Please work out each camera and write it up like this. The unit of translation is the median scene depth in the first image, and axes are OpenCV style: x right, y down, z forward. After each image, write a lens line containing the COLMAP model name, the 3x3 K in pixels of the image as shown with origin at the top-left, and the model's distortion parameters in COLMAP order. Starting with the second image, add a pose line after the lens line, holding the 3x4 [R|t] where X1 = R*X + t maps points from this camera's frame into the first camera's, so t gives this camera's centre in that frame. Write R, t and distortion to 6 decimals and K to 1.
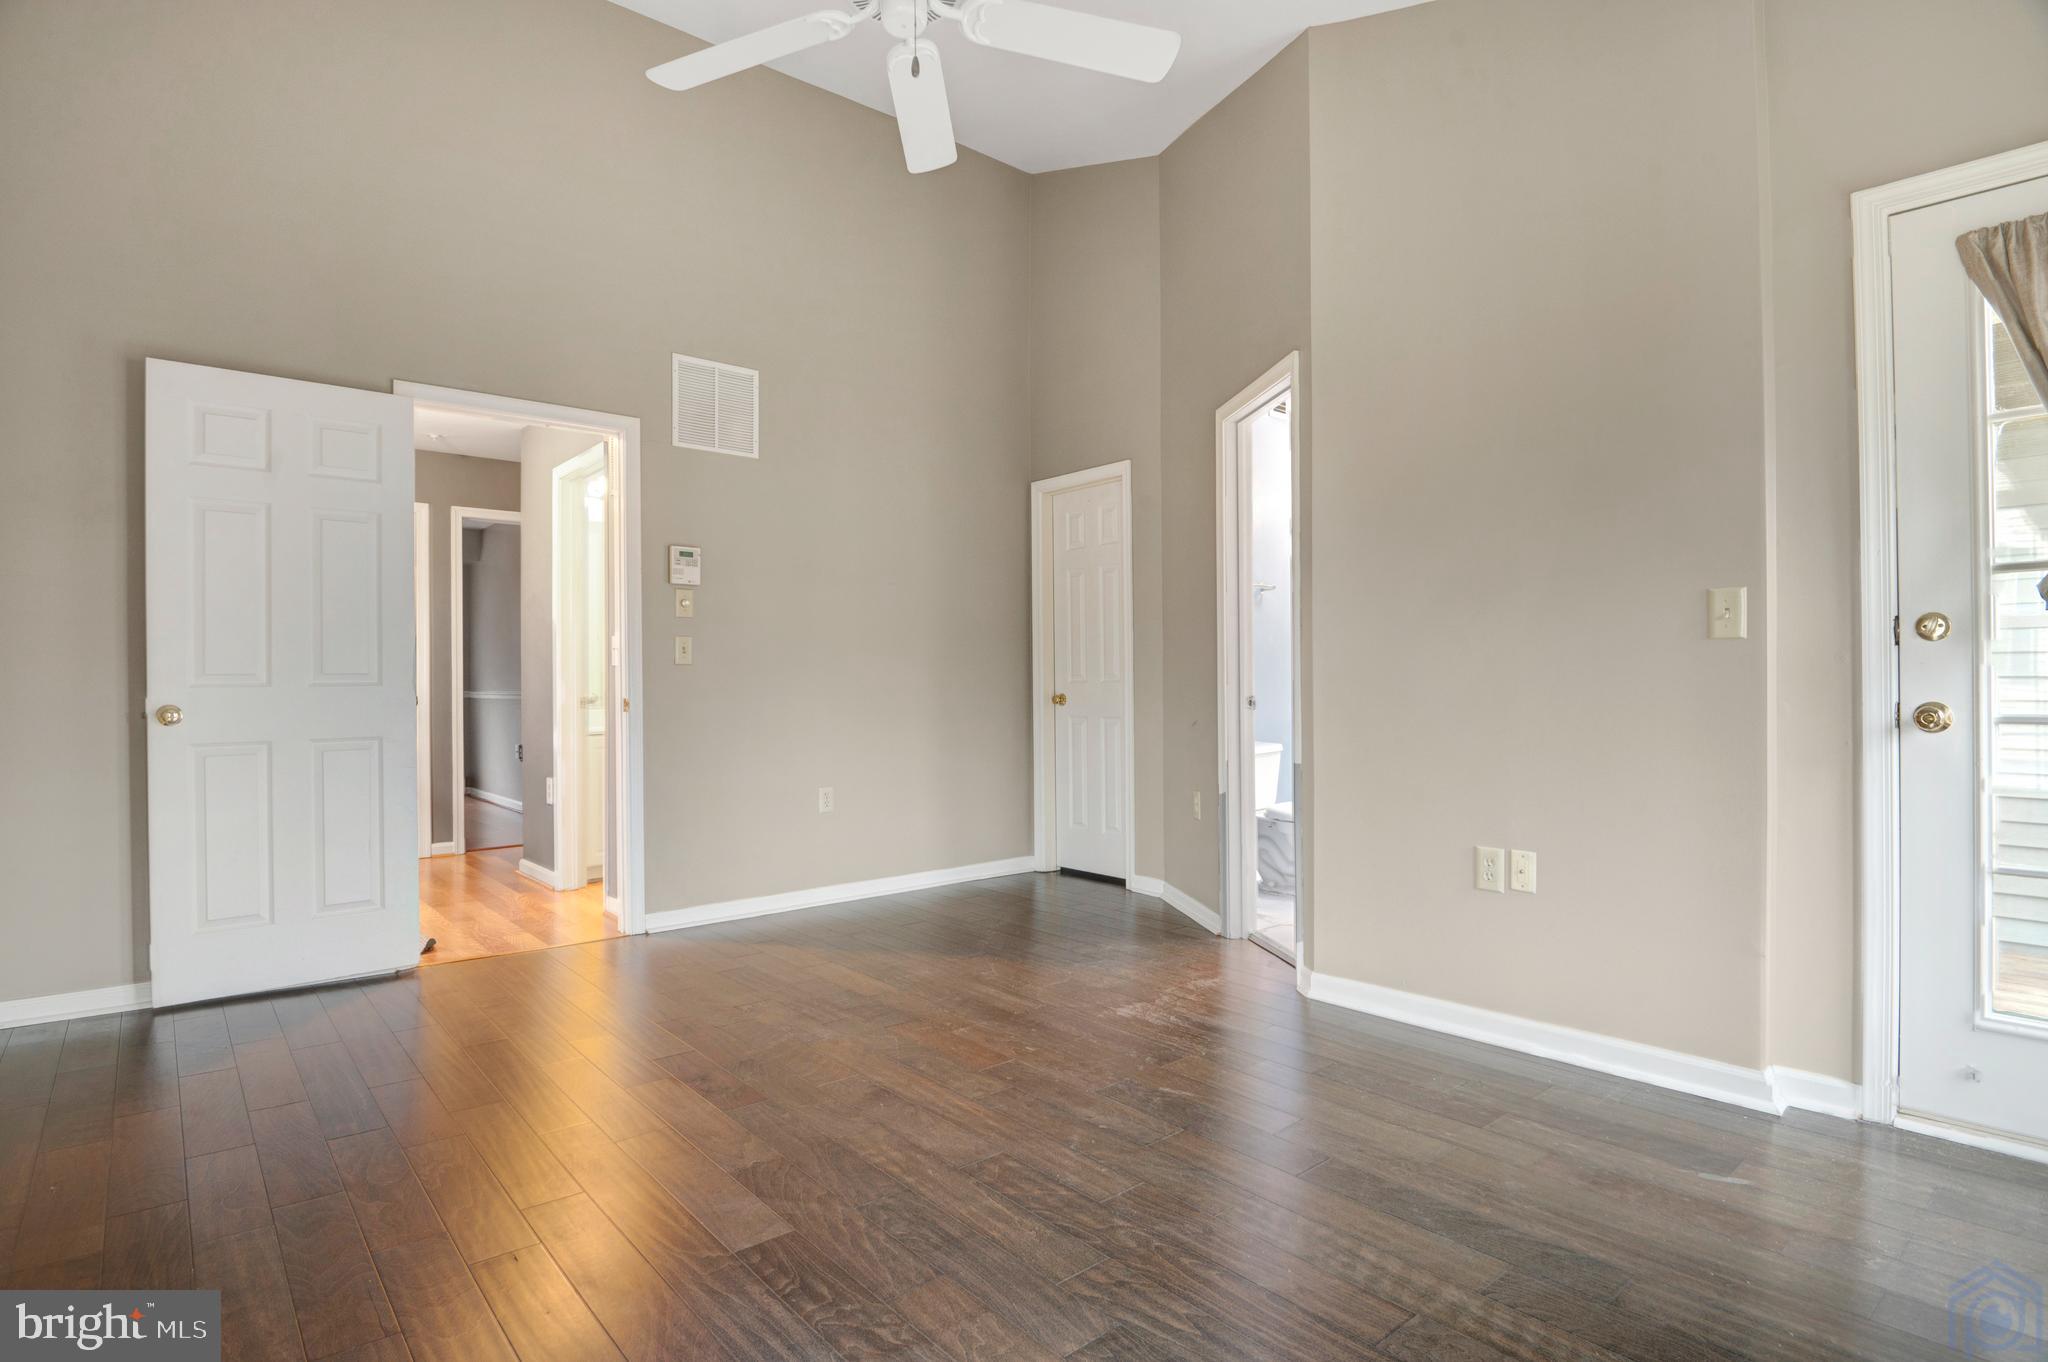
lens RADIAL K [[1027.0, 0, 1021.2], [0, 1027.0, 679.3], [0, 0, 1]] dist [-0.016016, -0.000837]
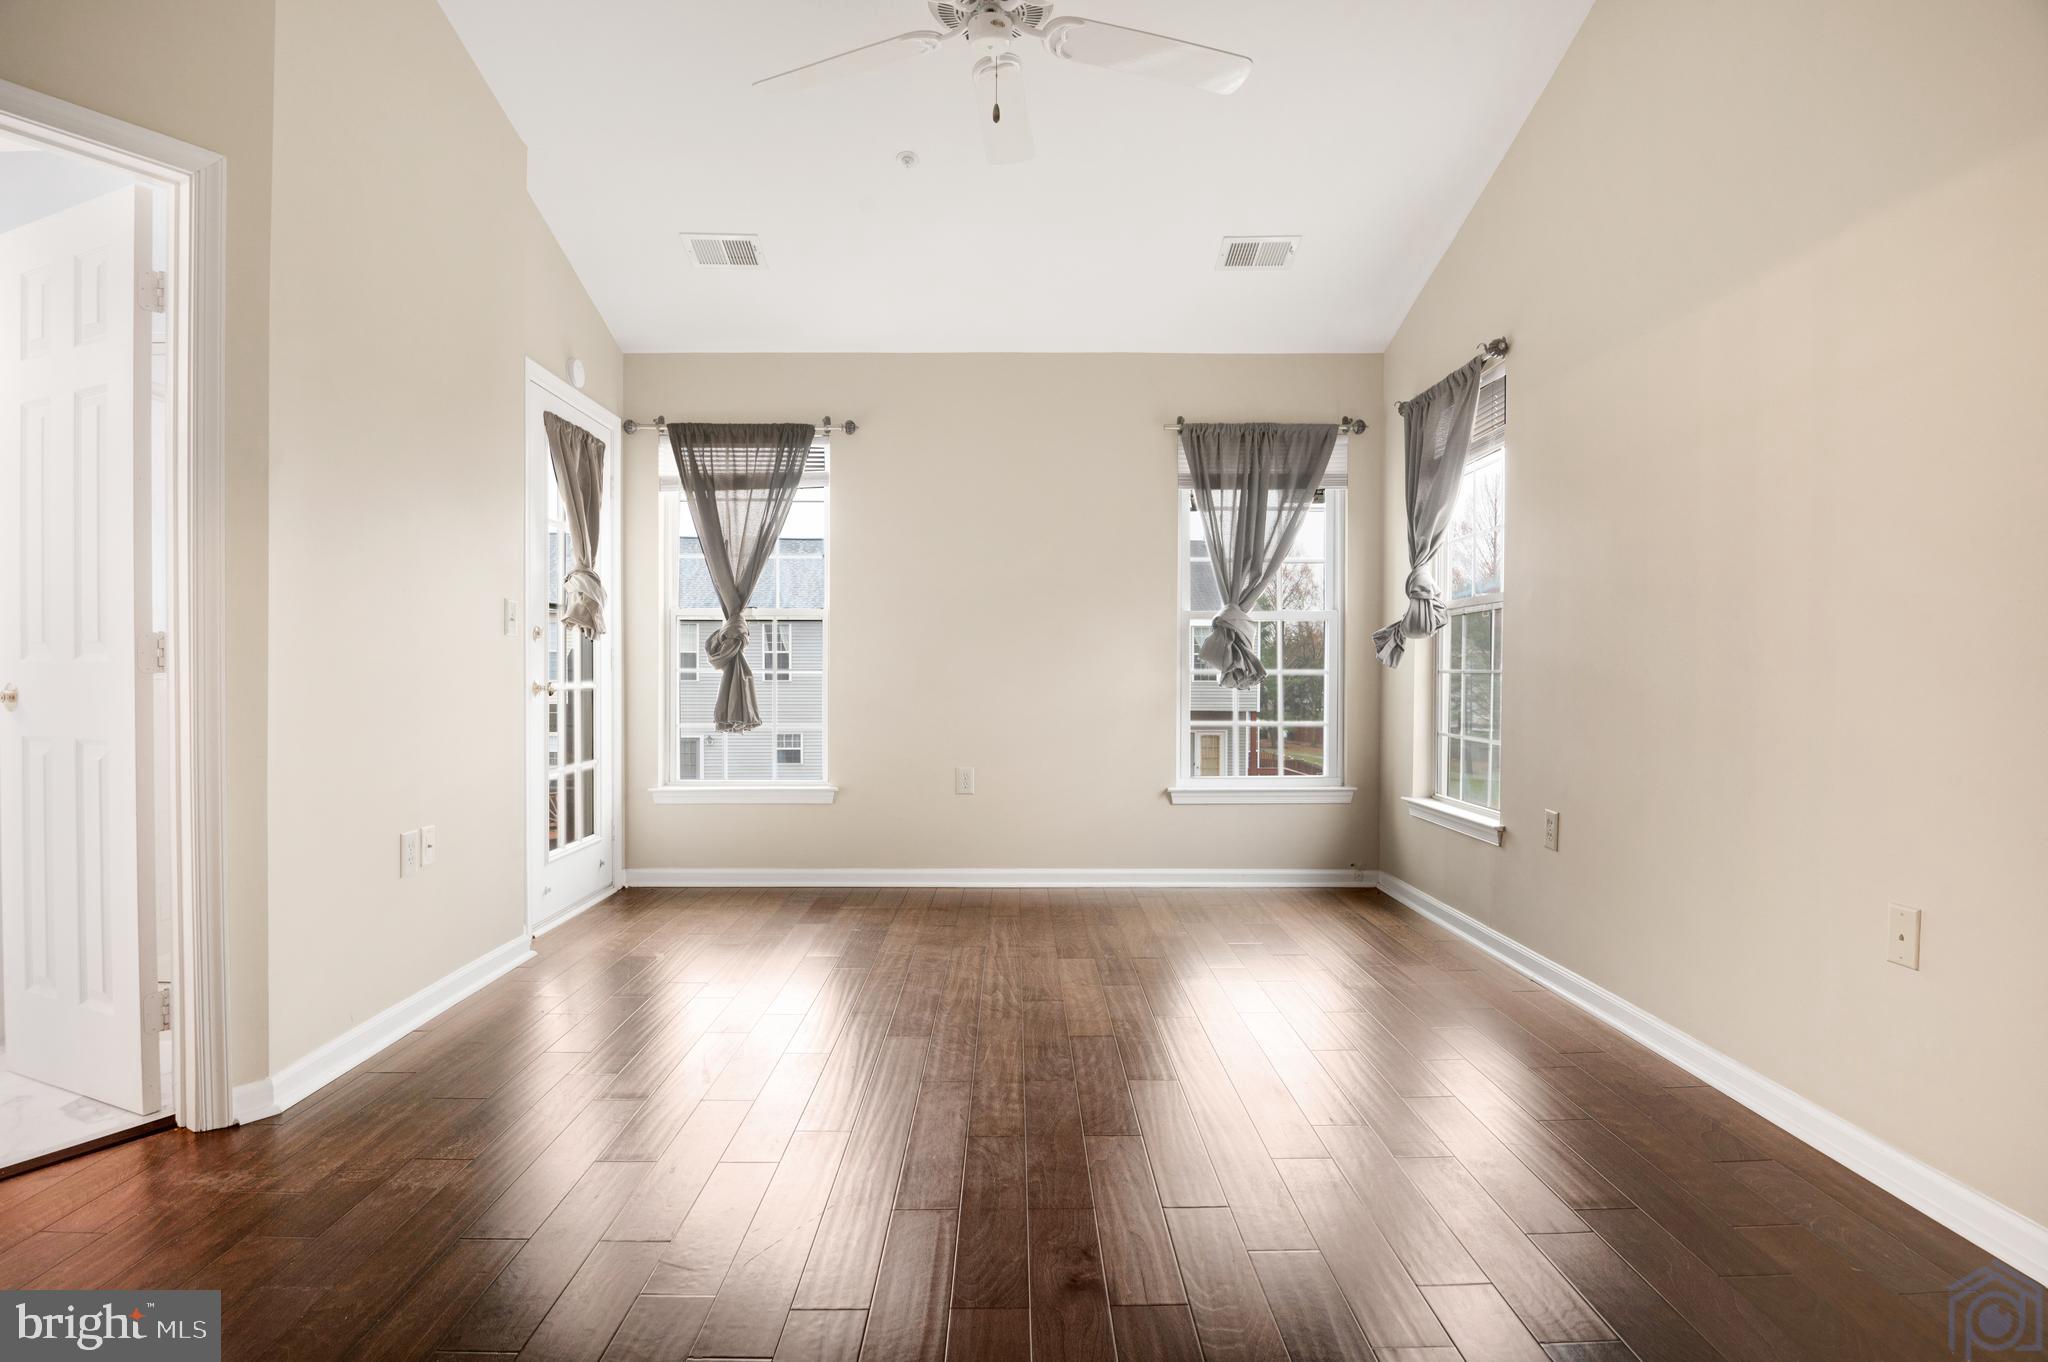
lens RADIAL K [[1027.0, 0, 1021.2], [0, 1027.0, 679.3], [0, 0, 1]] dist [-0.016016, -0.000837]
pose [[-0.764737, -0.002256, 0.644339, -0.978387], [0.000335, 0.999992, 0.003899, 0.020155], [-0.644343, 0.003197, -0.764730, 2.125063]]
